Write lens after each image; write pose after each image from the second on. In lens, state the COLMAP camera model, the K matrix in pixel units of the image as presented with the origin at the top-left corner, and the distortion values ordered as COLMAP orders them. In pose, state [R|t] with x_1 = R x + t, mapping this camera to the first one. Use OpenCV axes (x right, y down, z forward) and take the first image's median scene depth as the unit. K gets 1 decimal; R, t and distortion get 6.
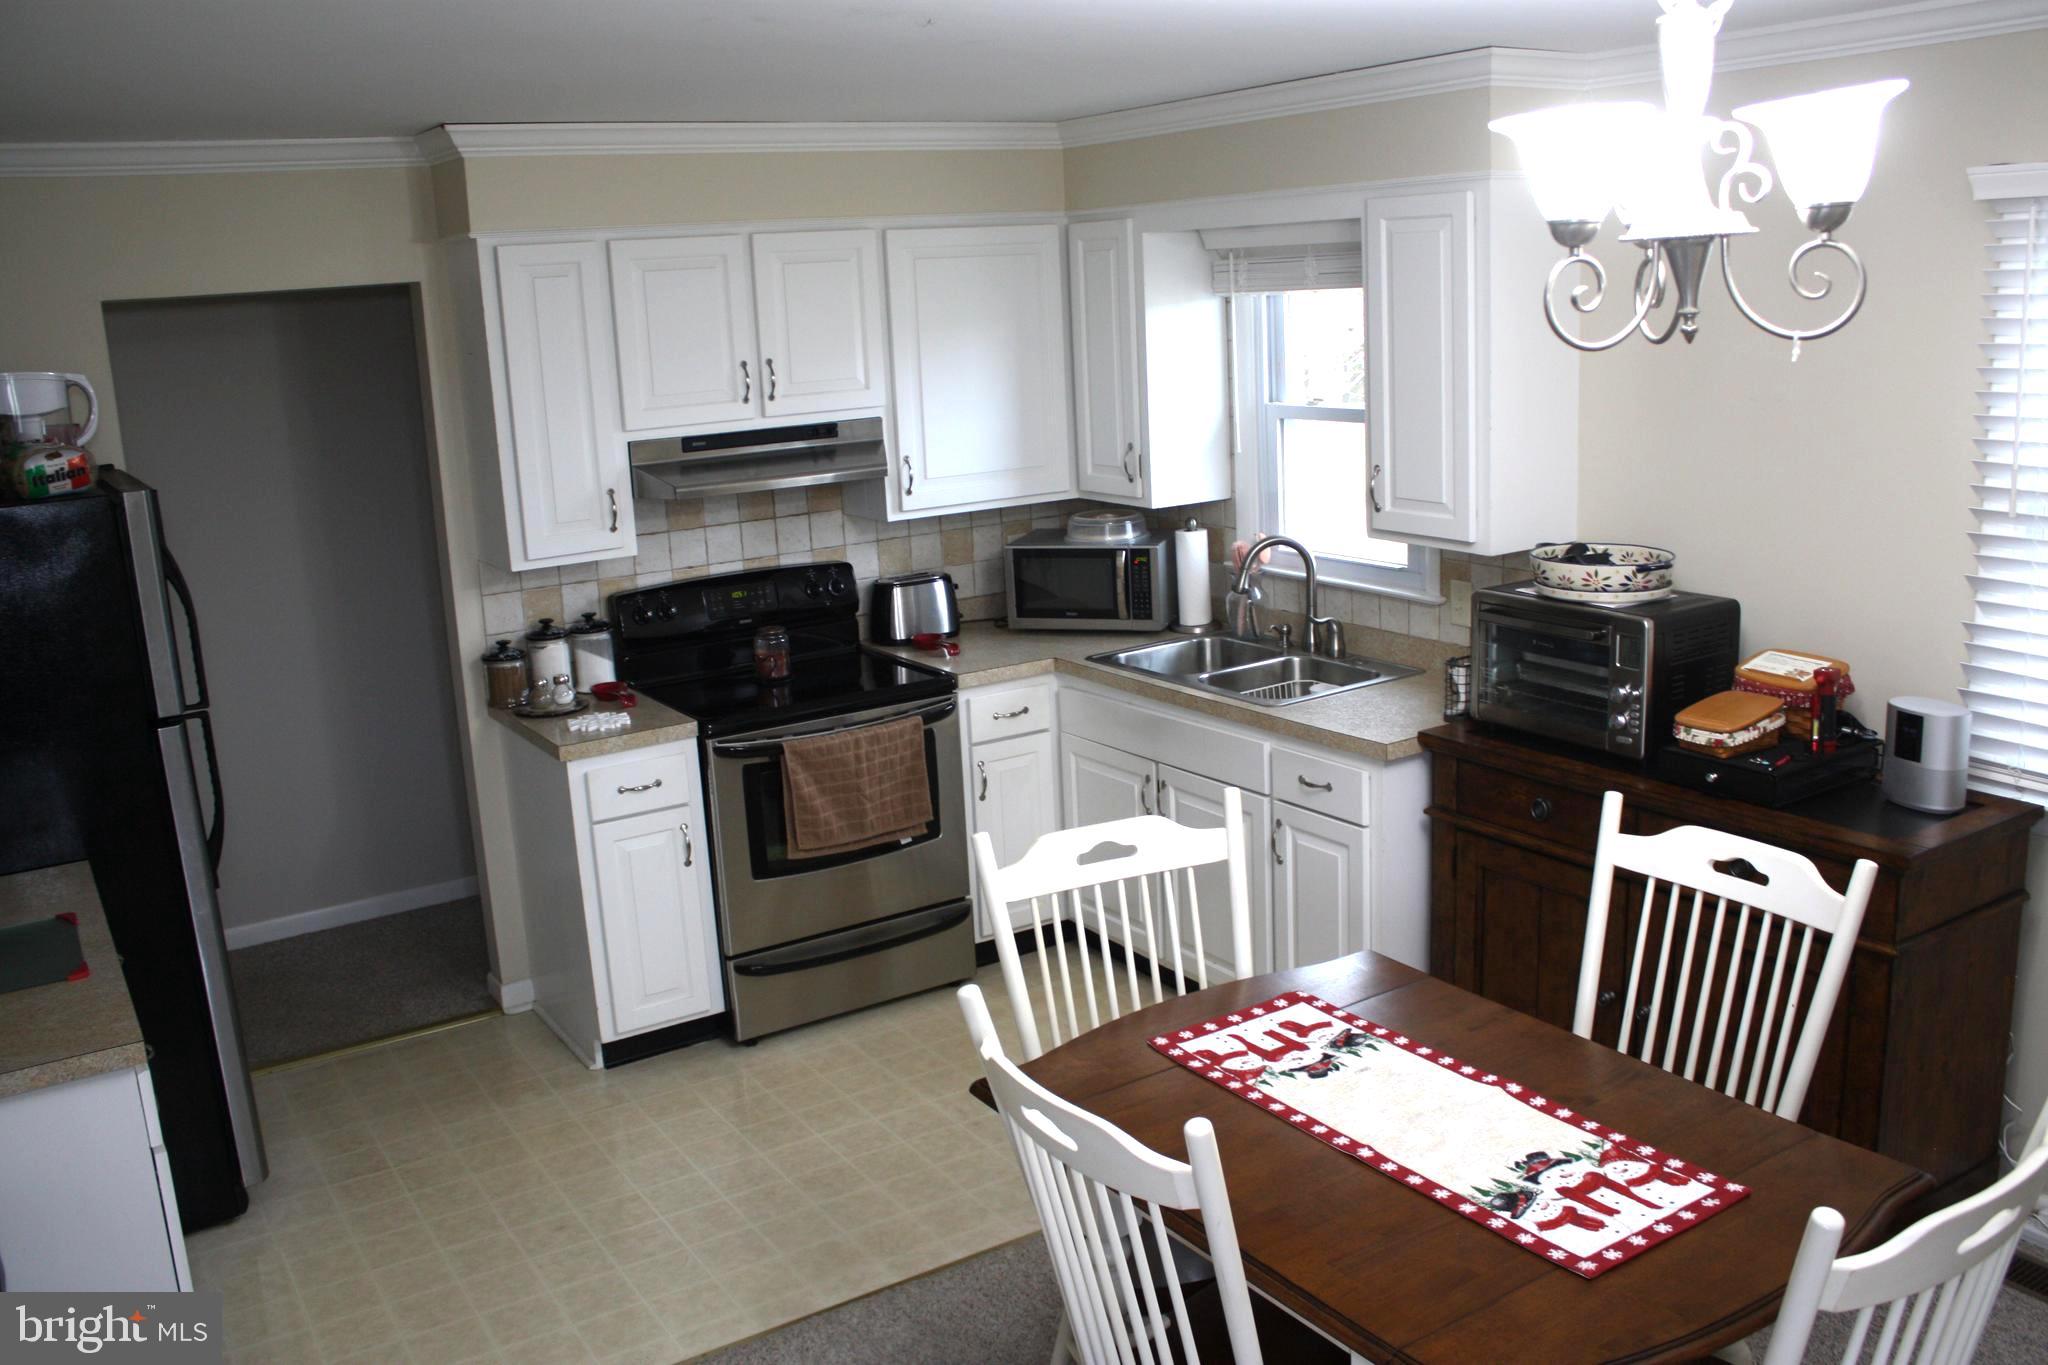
lens RADIAL K [[1769.3, 0, 1024.0], [0, 1769.3, 682.5], [0, 0, 1]] dist [-0.115750, 0.000714]
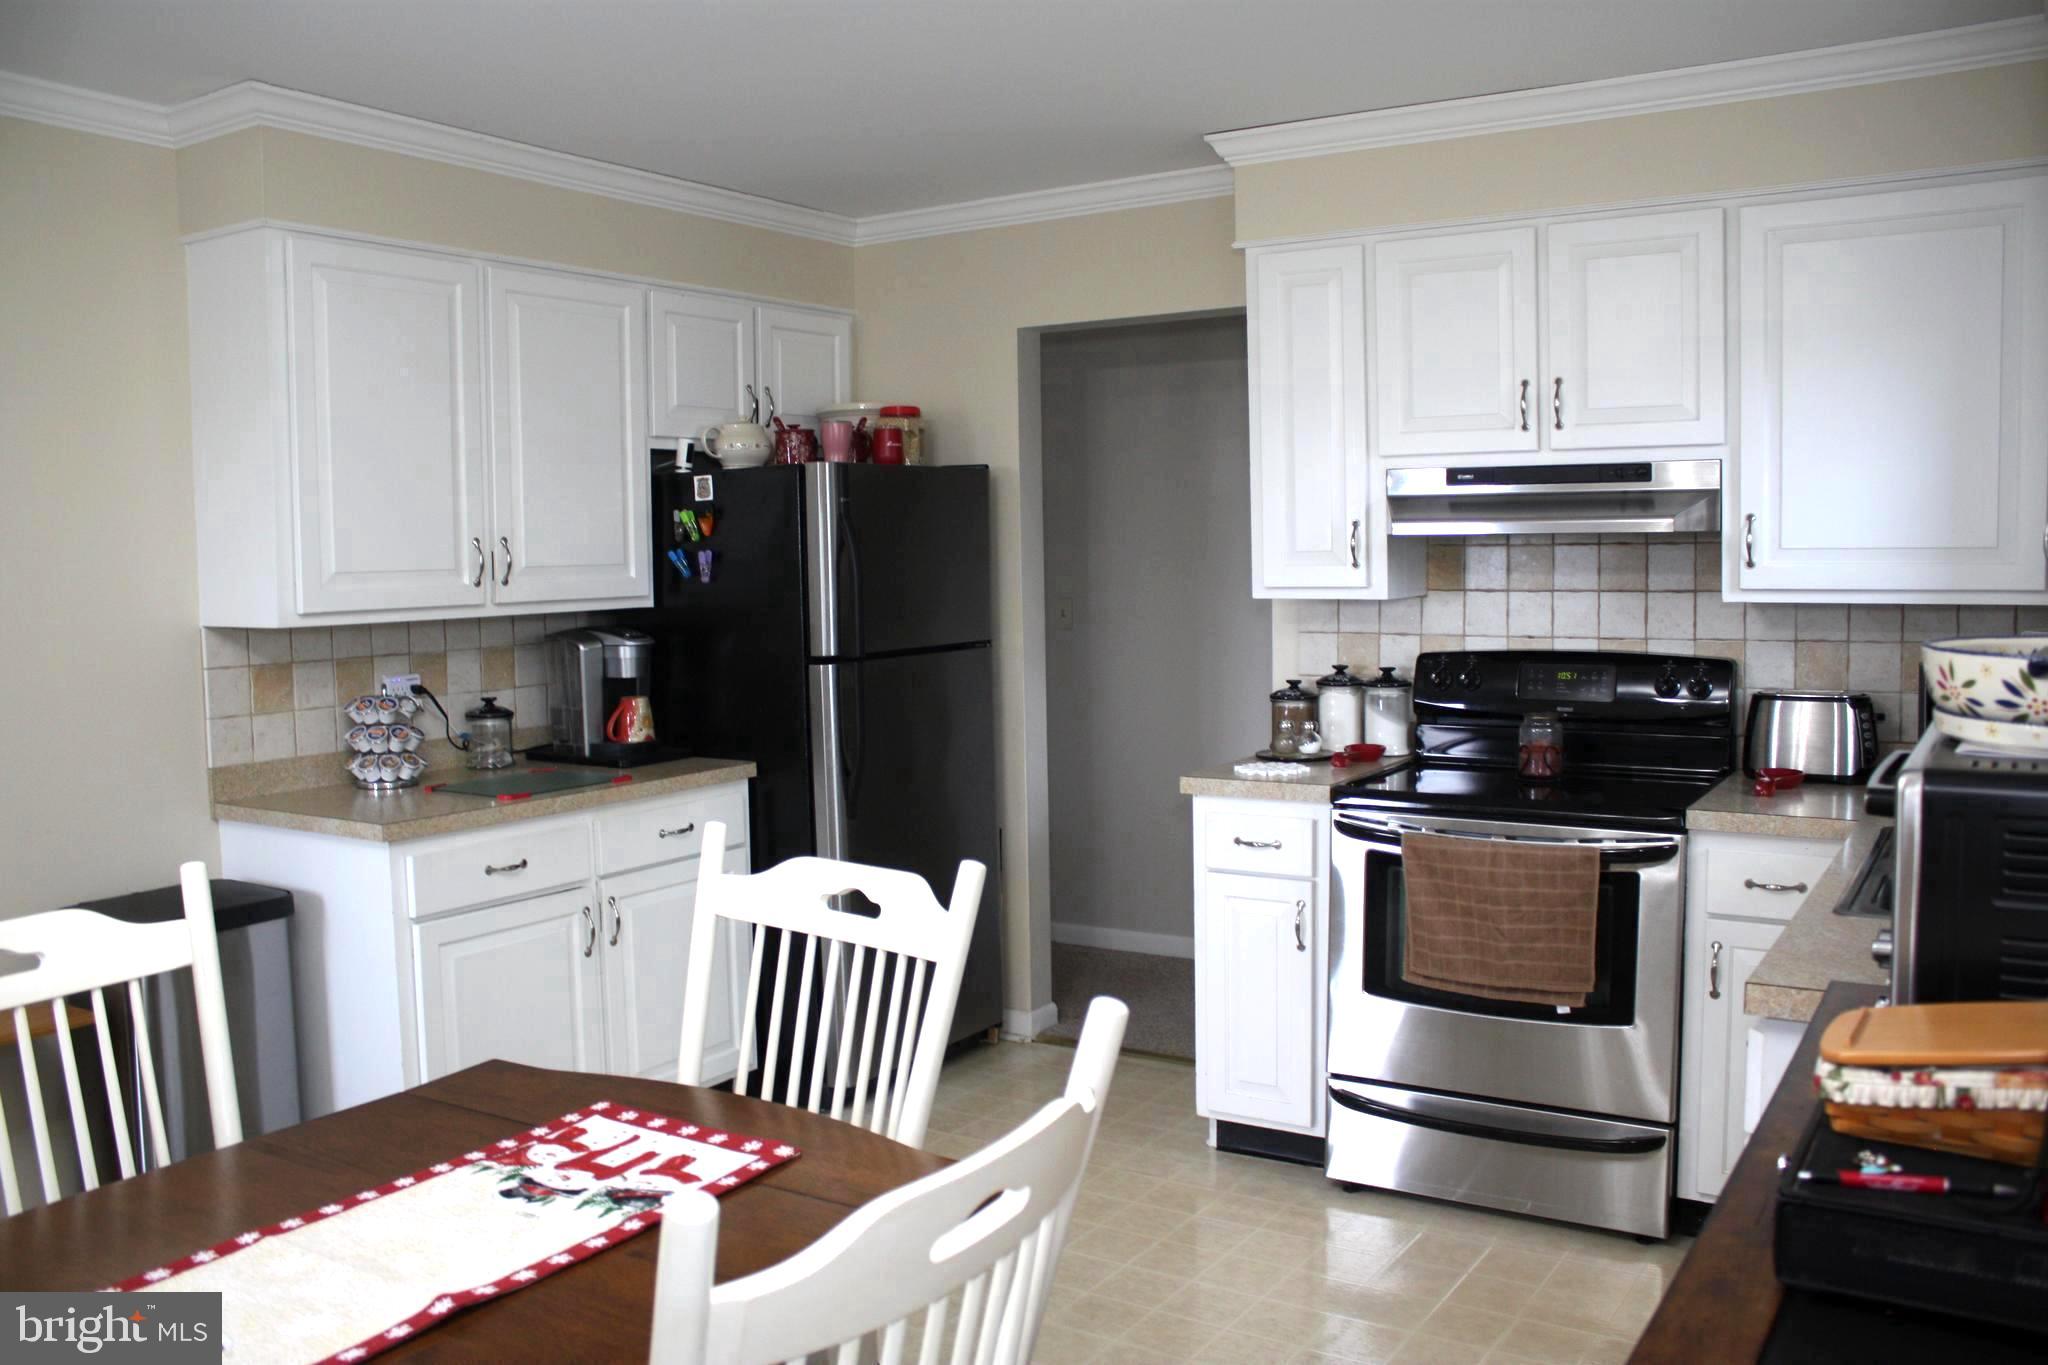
lens RADIAL K [[1675.4, 0, 1024.0], [0, 1675.4, 682.5], [0, 0, 1]] dist [-0.126582, 0.003721]
pose [[0.423199, 0.115817, -0.898604, 0.461112], [-0.207734, 0.977779, 0.028189, -0.018236], [0.881901, 0.174741, 0.437854, 0.493737]]
